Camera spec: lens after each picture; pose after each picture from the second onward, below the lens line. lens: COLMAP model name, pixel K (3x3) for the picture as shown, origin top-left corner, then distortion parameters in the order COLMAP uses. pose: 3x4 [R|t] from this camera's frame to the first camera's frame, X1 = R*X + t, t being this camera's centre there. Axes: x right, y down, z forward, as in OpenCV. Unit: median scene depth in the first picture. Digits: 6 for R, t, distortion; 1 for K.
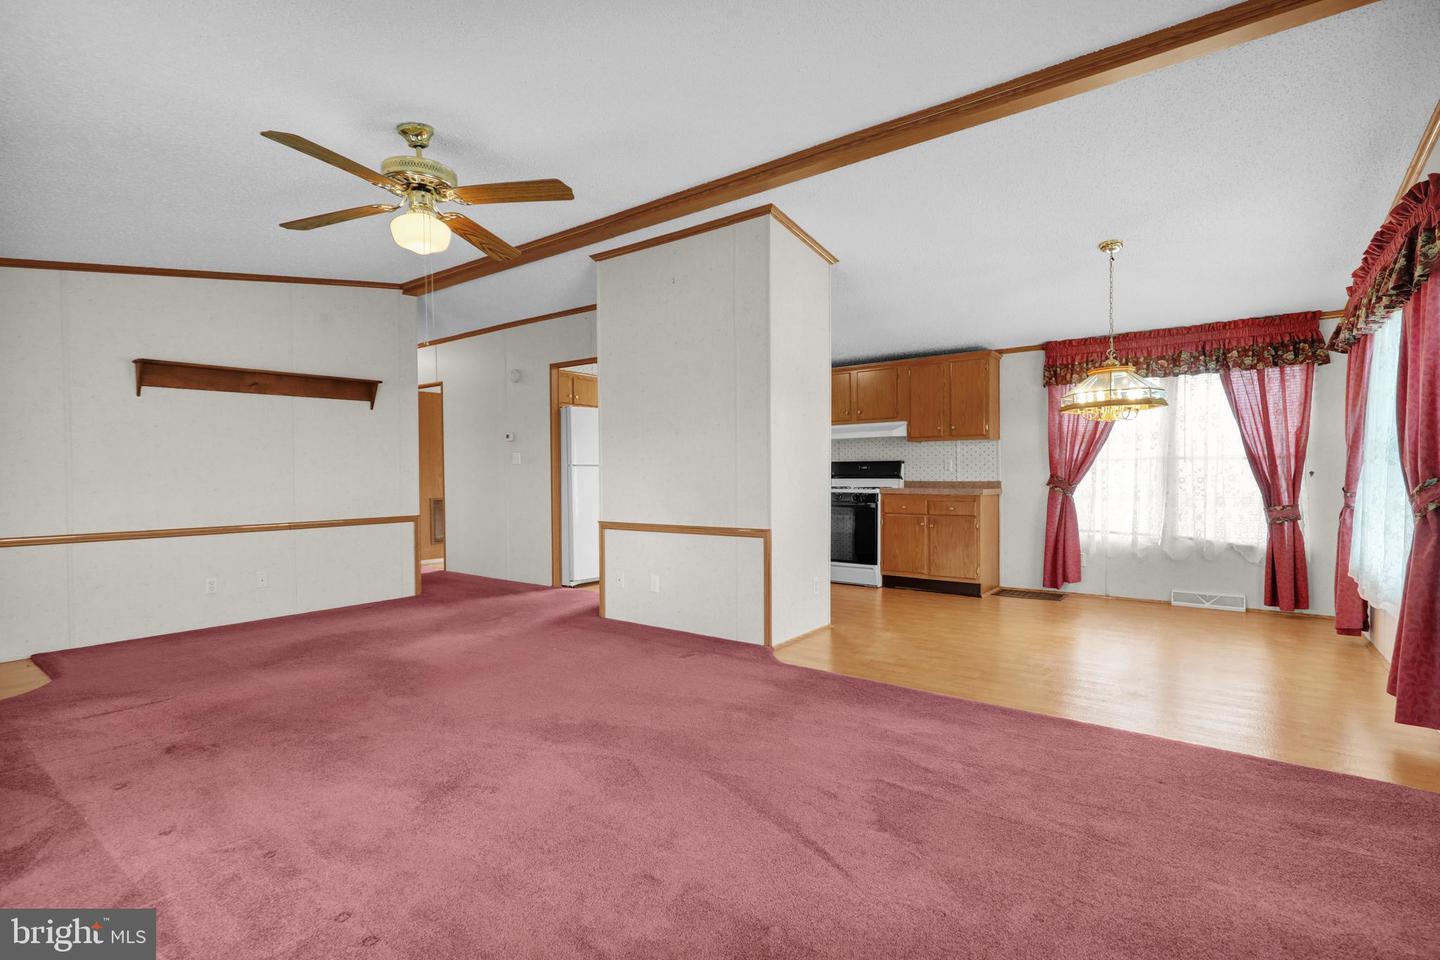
lens RADIAL K [[664.1, 0, 724.9], [0, 664.1, 488.0], [0, 0, 1]] dist [-0.000852, -0.000172]
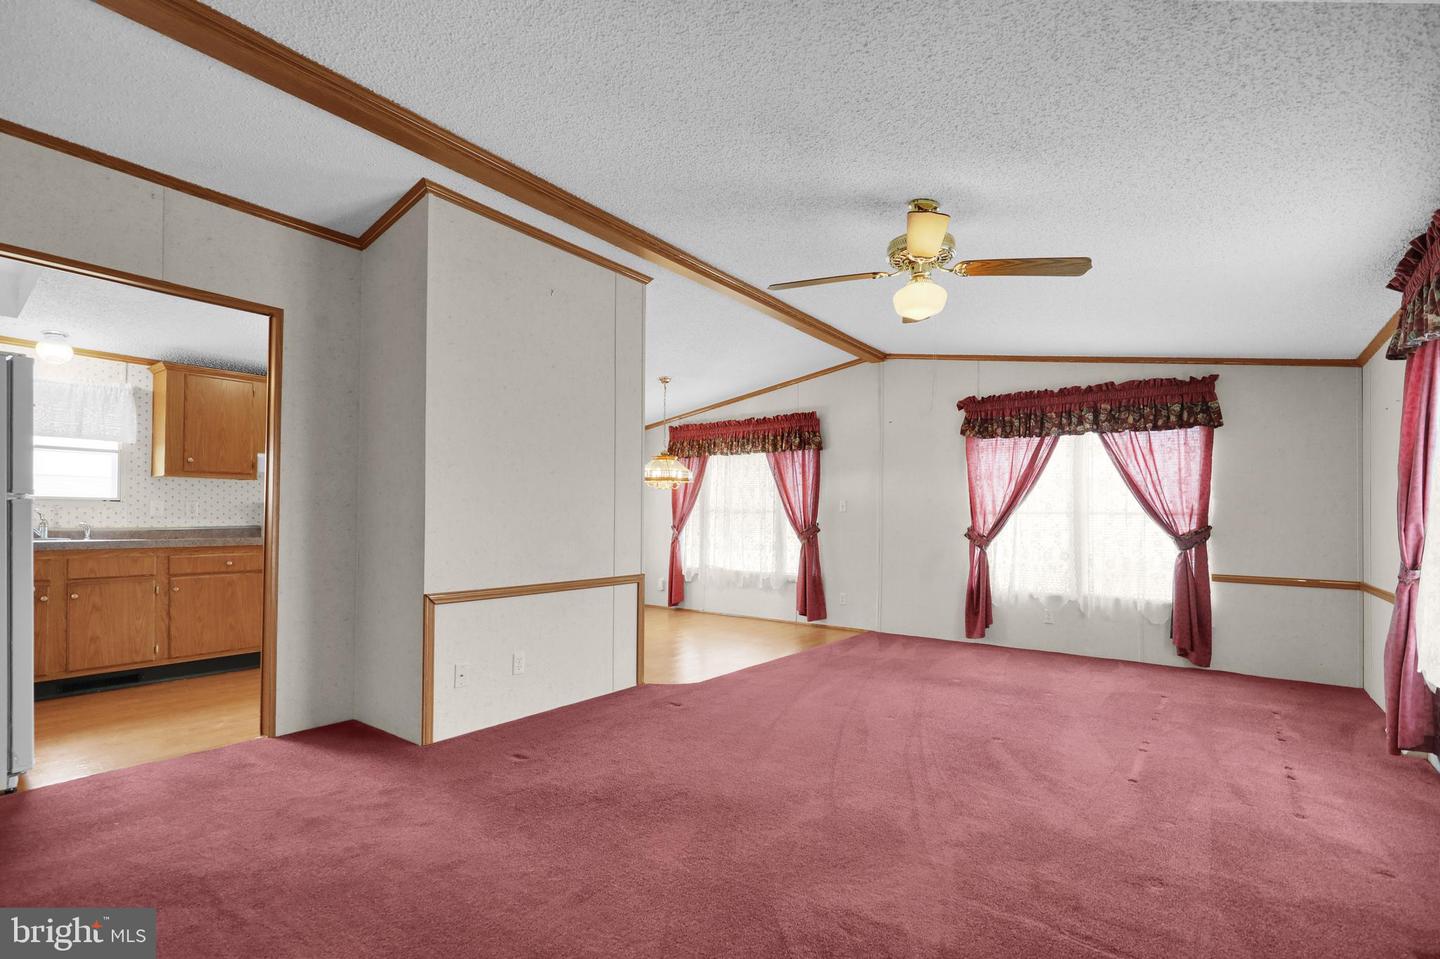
lens RADIAL K [[658.7, 0, 722.7], [0, 658.7, 509.2], [0, 0, 1]] dist [-0.002150, -0.000018]
pose [[0.006591, 0.023131, 0.999711, -0.797552], [0.011333, 0.999666, -0.023205, -0.013391], [-0.999914, 0.011482, 0.006327, 0.686234]]
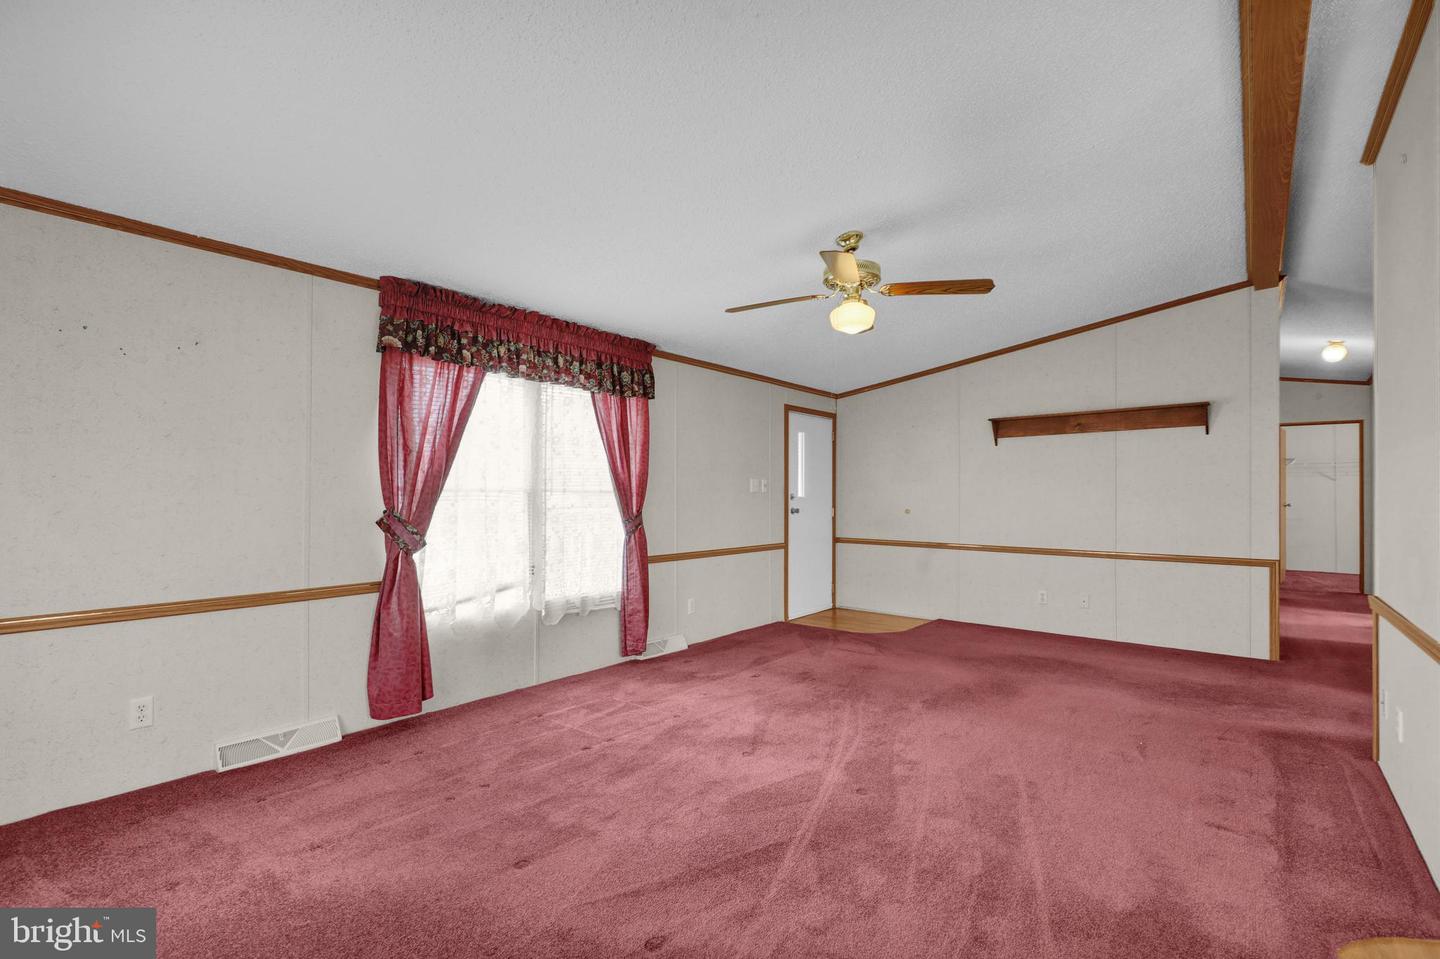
lens RADIAL K [[664.1, 0, 724.9], [0, 664.1, 487.5], [0, 0, 1]] dist [-0.000852, -0.000172]
pose [[-0.035437, -0.004741, -0.999361, 0.414508], [-0.026188, 0.999650, -0.003813, -0.028964], [0.999029, 0.026036, -0.035548, 0.423075]]
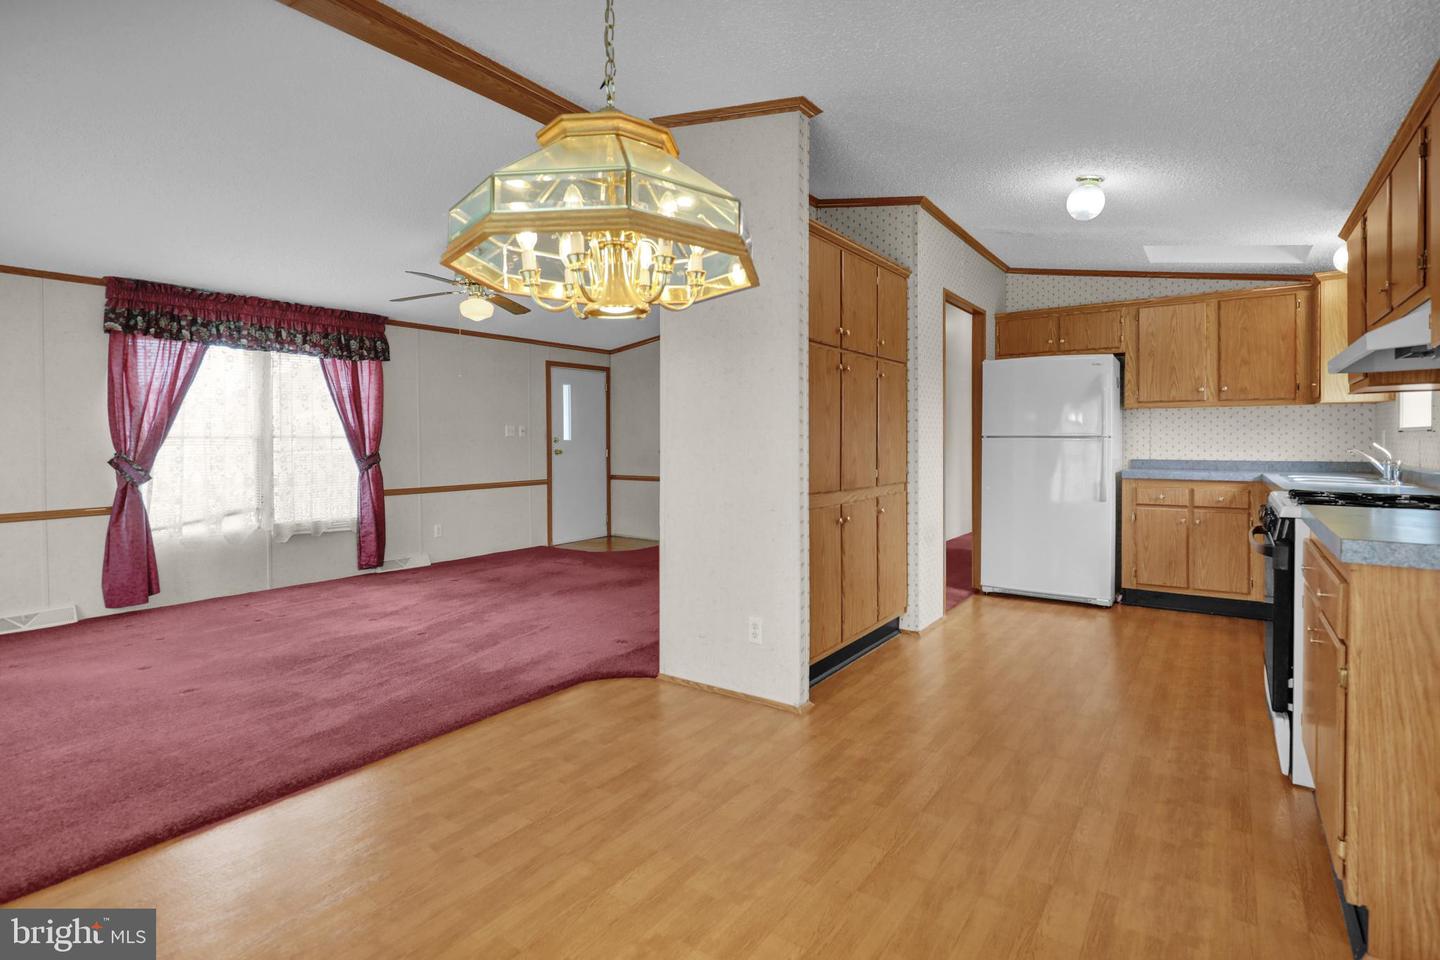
lens RADIAL K [[708.0, 0, 742.9], [0, 708.0, 447.5], [0, 0, 1]] dist [-0.001113, 0.000378]
pose [[0.044736, 0.019288, -0.998813, 0.727763], [-0.018113, 0.999665, 0.018493, -0.039054], [0.998835, 0.017264, 0.045070, 0.837891]]
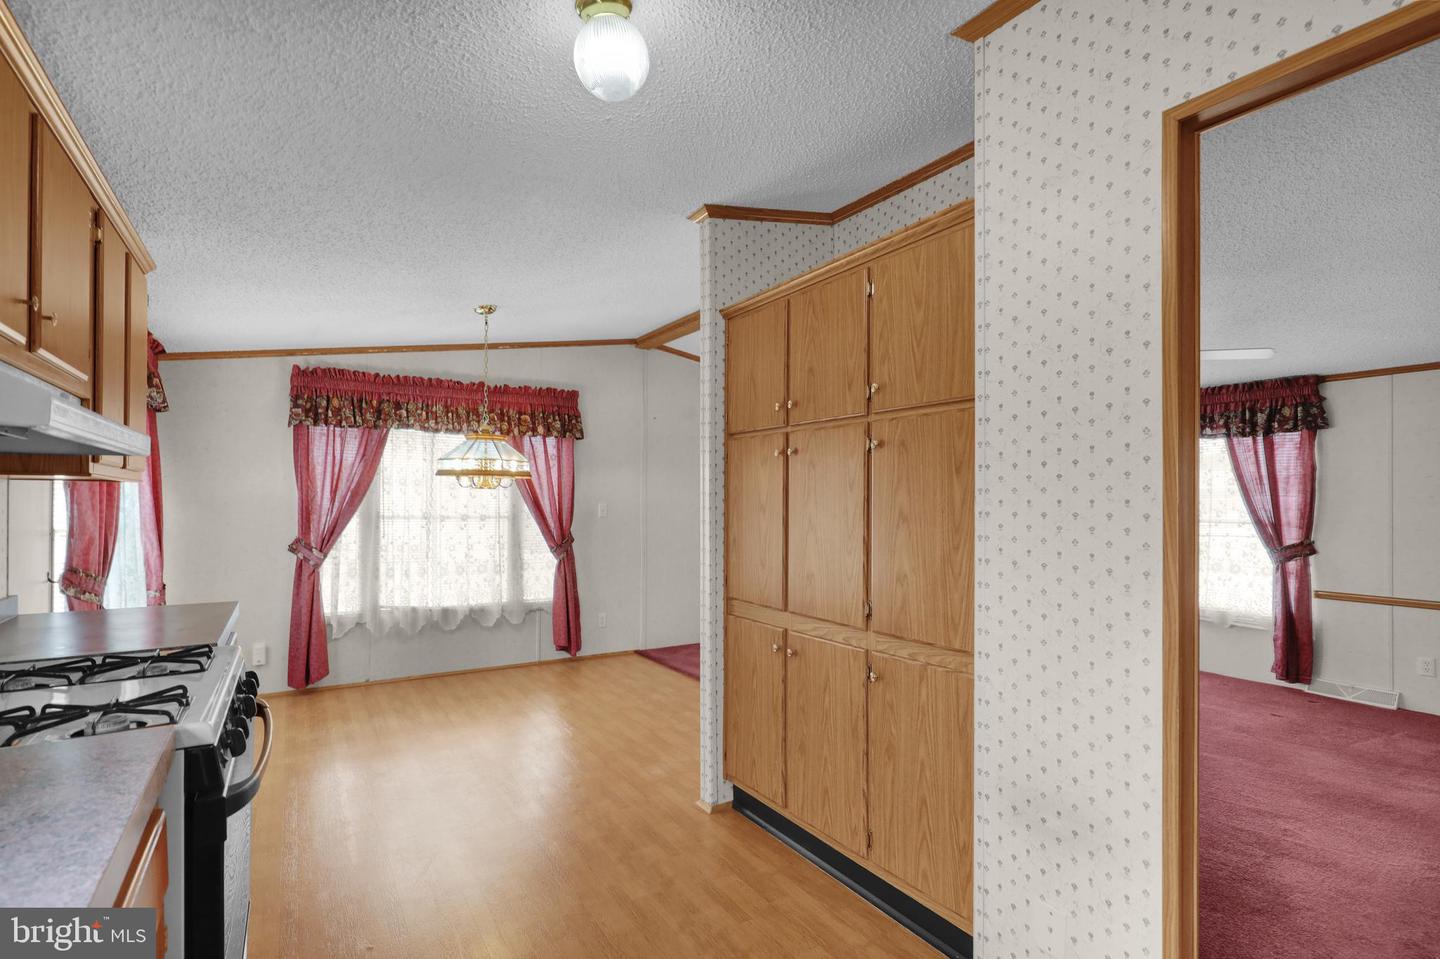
lens RADIAL K [[696.4, 0, 717.1], [0, 696.4, 499.7], [0, 0, 1]] dist [-0.002578, -0.000497]
pose [[-0.927711, 0.004180, 0.373275, -0.096826], [0.009195, 0.999890, 0.011655, -0.075665], [-0.373185, 0.014245, -0.927648, 1.458469]]
